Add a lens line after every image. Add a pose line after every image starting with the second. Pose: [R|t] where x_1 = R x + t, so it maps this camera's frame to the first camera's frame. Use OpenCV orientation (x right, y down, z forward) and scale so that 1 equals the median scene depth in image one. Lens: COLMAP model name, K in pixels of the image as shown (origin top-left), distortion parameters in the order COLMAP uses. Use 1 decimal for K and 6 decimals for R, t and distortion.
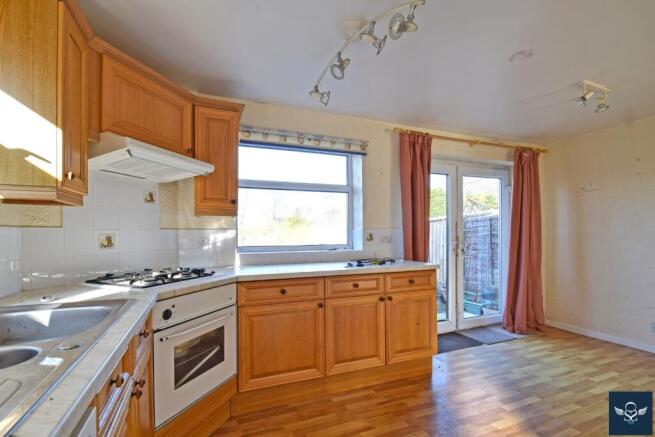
lens RADIAL K [[294.8, 0, 347.8], [0, 294.8, 238.4], [0, 0, 1]] dist [0.003312, -0.003601]
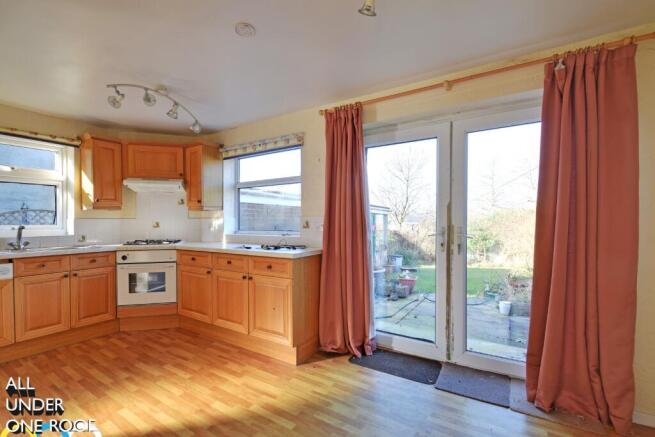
lens RADIAL K [[318.5, 0, 306.6], [0, 318.5, 224.1], [0, 0, 1]] dist [0.003493, -0.000518]
pose [[0.536710, 0.011426, -0.843689, 1.234984], [-0.010694, 0.999920, 0.006739, -0.015668], [0.843699, 0.005405, 0.536789, 0.494487]]
